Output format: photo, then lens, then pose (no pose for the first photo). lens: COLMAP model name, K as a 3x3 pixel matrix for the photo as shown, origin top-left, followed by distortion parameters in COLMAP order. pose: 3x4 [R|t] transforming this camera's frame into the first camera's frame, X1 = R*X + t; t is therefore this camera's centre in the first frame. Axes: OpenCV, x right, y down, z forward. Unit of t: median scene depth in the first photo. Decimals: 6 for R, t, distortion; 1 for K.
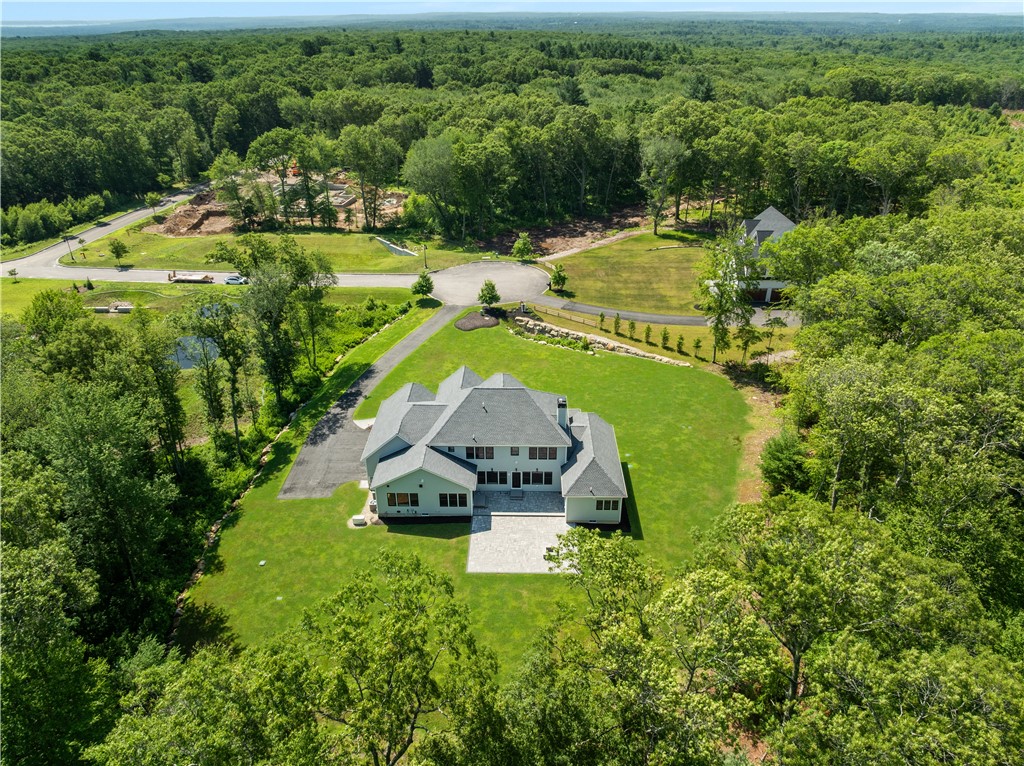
lens RADIAL K [[720.7, 0, 509.8], [0, 720.7, 380.7], [0, 0, 1]] dist [-0.034194, -0.005762]
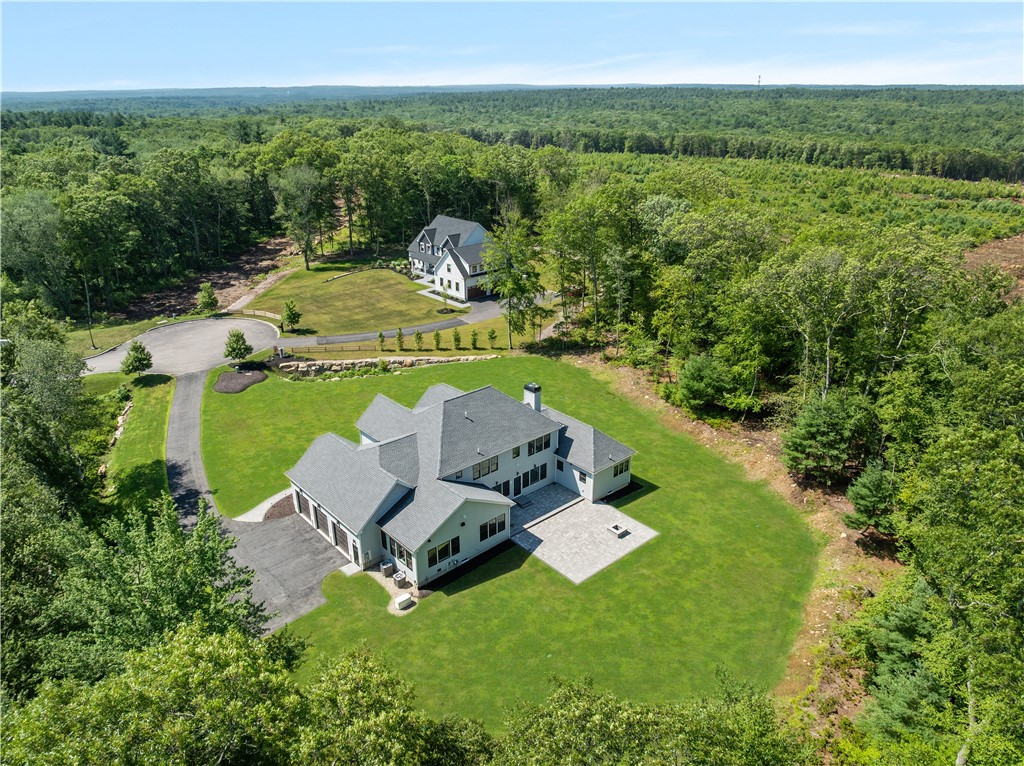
lens RADIAL K [[720.7, 0, 509.8], [0, 720.7, 380.7], [0, 0, 1]] dist [-0.034194, -0.005762]
pose [[0.735982, -0.257240, 0.626225, -0.360344], [0.312633, 0.949604, 0.022649, -0.005535], [-0.600492, 0.179109, 0.779313, 0.204118]]
